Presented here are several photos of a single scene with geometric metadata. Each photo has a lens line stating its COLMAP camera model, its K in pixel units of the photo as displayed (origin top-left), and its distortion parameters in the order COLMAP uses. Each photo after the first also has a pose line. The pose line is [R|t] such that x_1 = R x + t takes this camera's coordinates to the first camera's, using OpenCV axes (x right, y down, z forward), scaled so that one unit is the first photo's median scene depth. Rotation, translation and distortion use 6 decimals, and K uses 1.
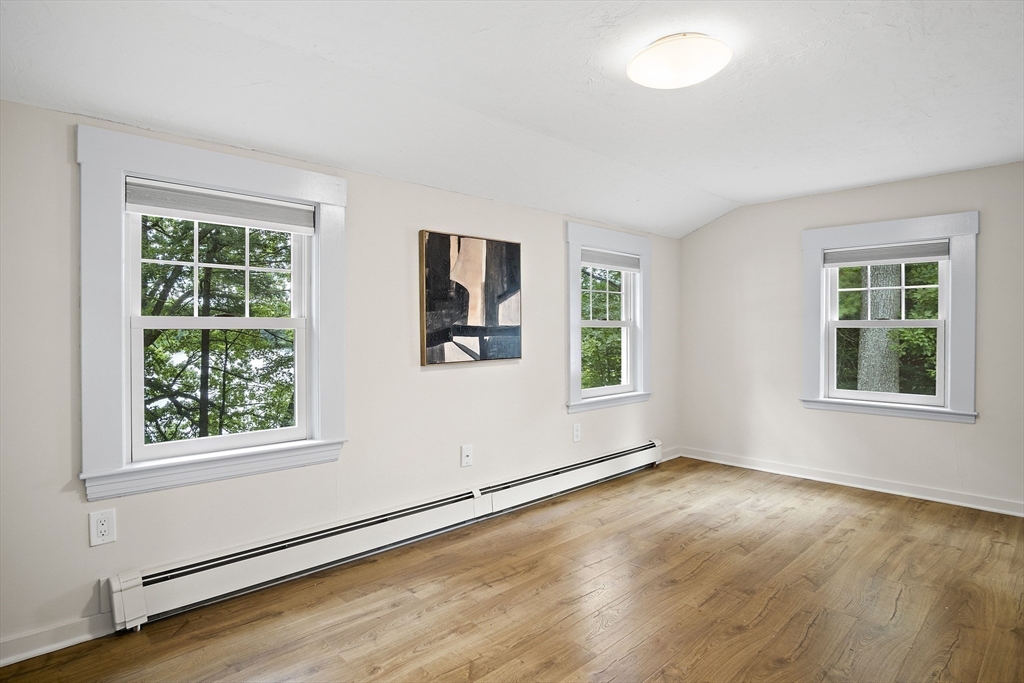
lens RADIAL K [[551.2, 0, 509.6], [0, 551.2, 332.0], [0, 0, 1]] dist [-0.025020, 0.001886]
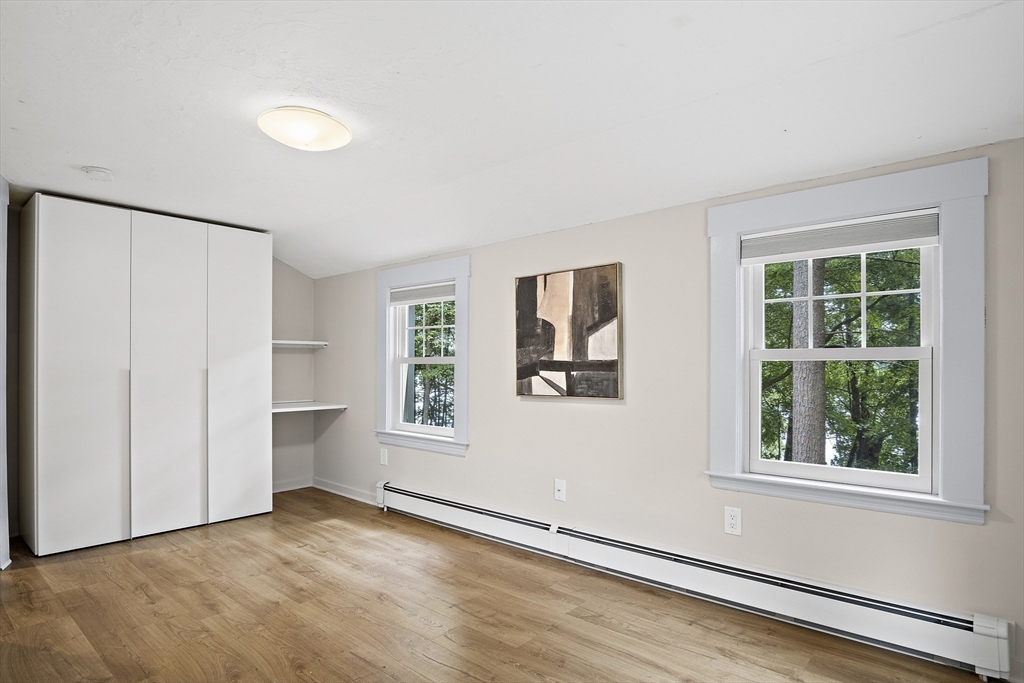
lens RADIAL K [[557.2, 0, 510.7], [0, 557.2, 360.8], [0, 0, 1]] dist [-0.032784, 0.001094]
pose [[0.084336, -0.001269, -0.996437, 0.932158], [-0.000336, 0.999999, -0.001302, -0.009631], [0.996437, 0.000445, 0.084336, 0.831492]]
